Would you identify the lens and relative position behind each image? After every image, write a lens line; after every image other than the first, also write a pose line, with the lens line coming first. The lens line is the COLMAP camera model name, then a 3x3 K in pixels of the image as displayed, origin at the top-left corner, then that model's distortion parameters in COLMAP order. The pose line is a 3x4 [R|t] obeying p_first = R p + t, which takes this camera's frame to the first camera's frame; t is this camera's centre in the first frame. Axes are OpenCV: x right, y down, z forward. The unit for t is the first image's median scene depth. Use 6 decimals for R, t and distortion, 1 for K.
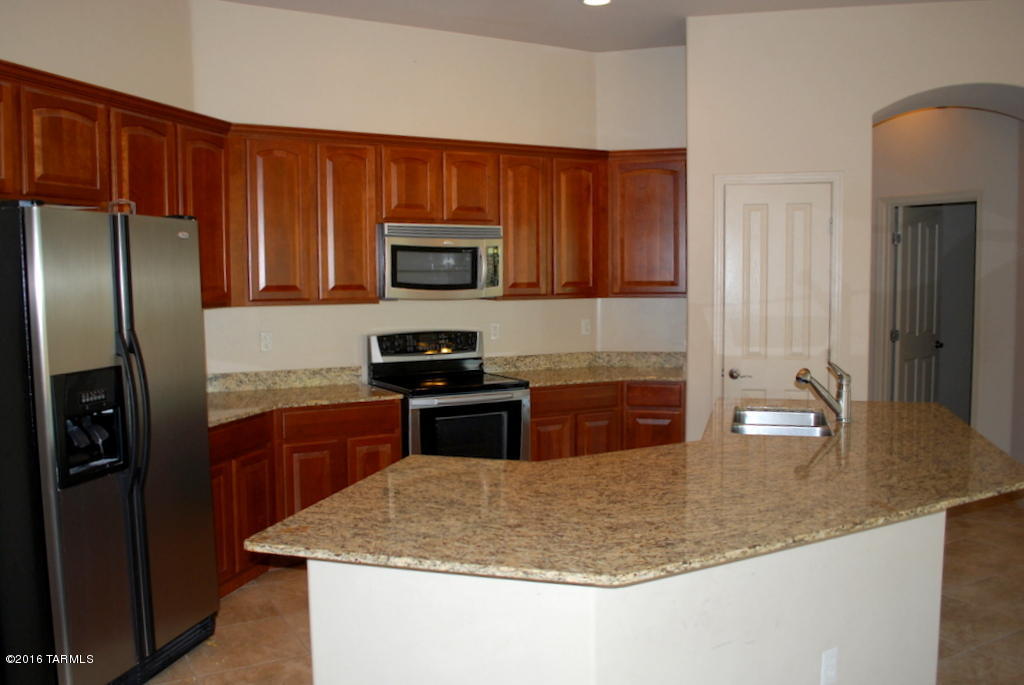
lens RADIAL K [[915.4, 0, 512.0], [0, 915.4, 342.5], [0, 0, 1]] dist [-0.004472, -0.002292]
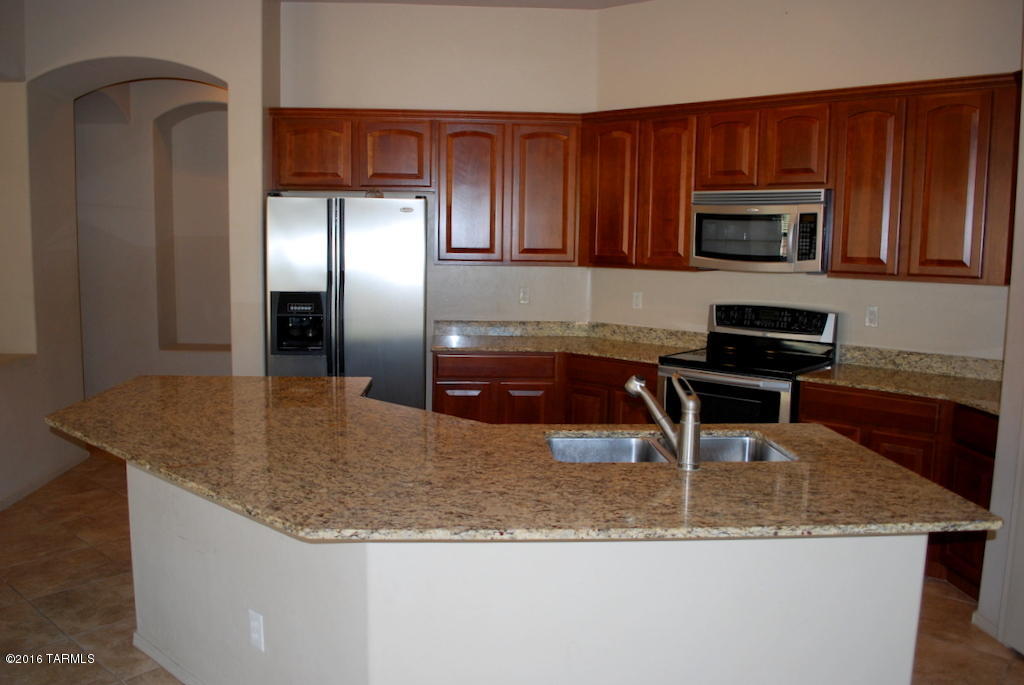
lens RADIAL K [[839.8, 0, 512.0], [0, 839.8, 342.5], [0, 0, 1]] dist [-0.044340, -0.000687]
pose [[0.325727, 0.125963, -0.937035, 0.649208], [-0.091008, 0.990660, 0.101536, -0.039943], [0.941074, 0.052204, 0.334149, 0.493805]]
